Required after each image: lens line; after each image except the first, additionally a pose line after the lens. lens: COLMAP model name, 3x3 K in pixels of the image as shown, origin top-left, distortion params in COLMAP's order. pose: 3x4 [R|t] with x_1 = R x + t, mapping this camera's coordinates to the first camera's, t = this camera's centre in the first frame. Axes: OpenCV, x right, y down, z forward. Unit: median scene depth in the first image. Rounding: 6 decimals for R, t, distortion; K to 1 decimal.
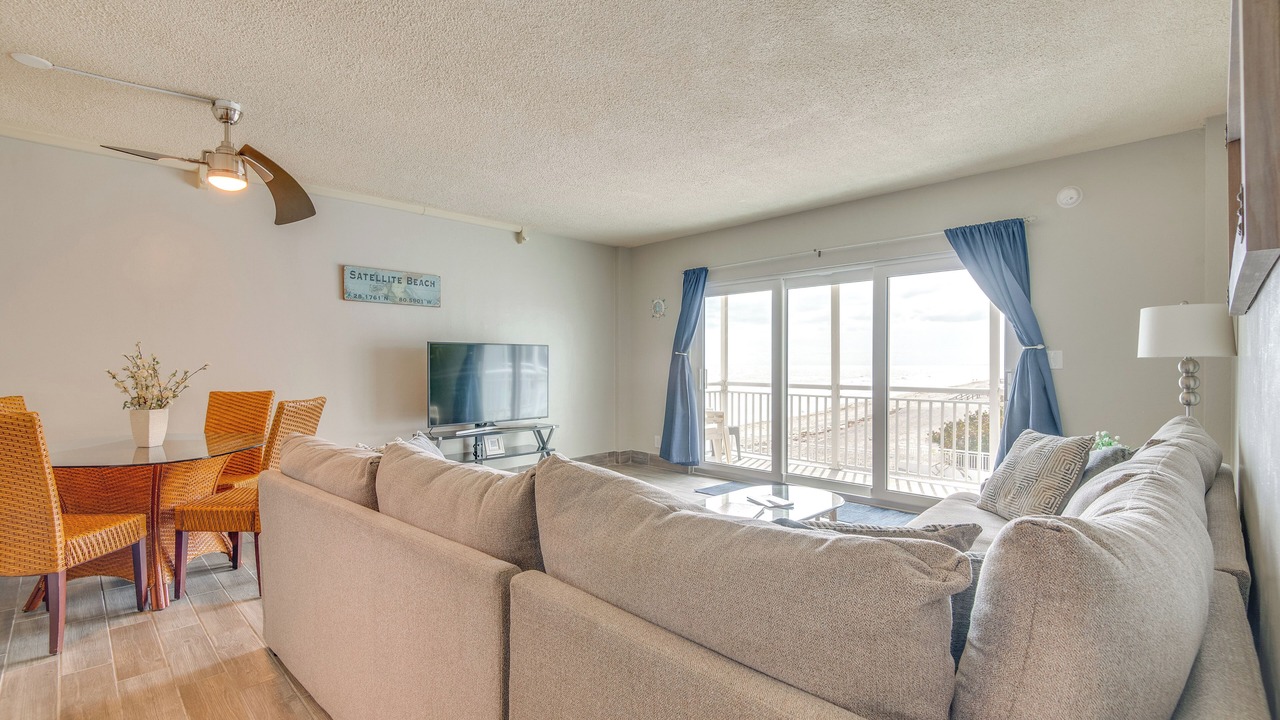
lens RADIAL K [[584.6, 0, 650.2], [0, 584.6, 368.6], [0, 0, 1]] dist [-0.016082, -0.002040]
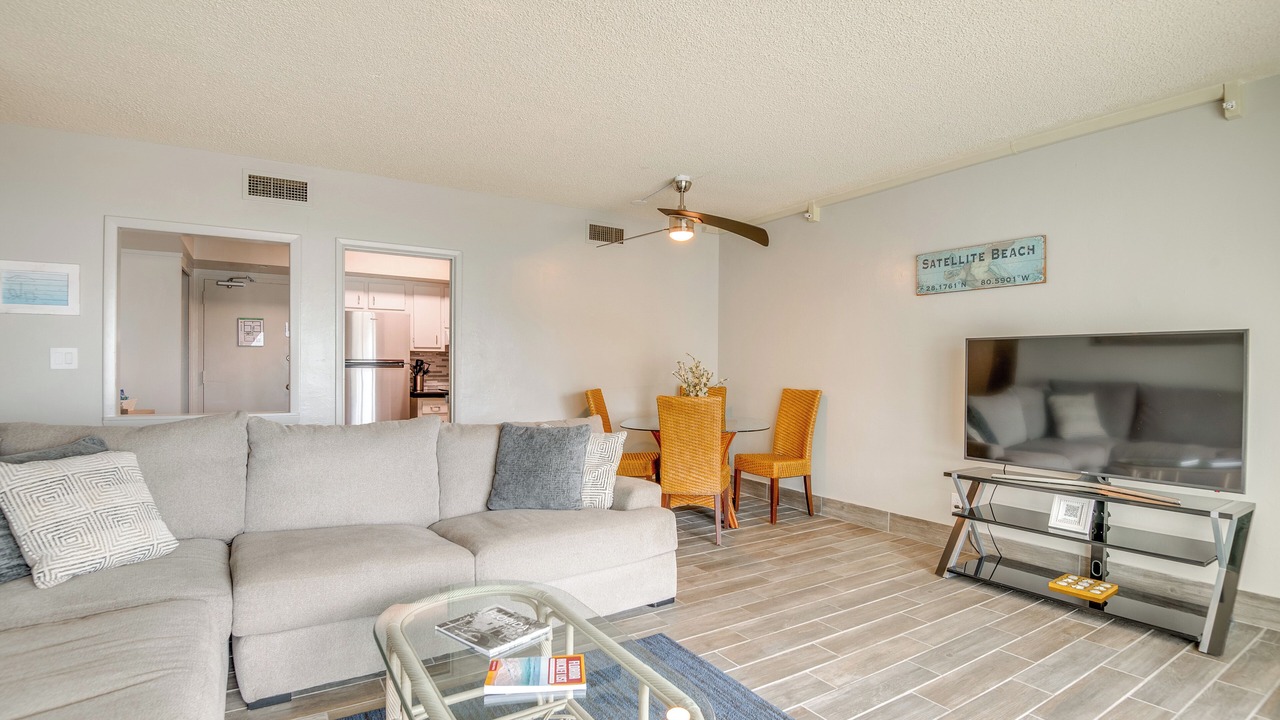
lens RADIAL K [[584.6, 0, 638.0], [0, 584.6, 365.5], [0, 0, 1]] dist [-0.016082, -0.002040]
pose [[-0.226589, 0.002355, -0.973988, 0.618843], [-0.010286, 0.999936, 0.004811, -0.017963], [0.973936, 0.011108, -0.226550, 1.162094]]
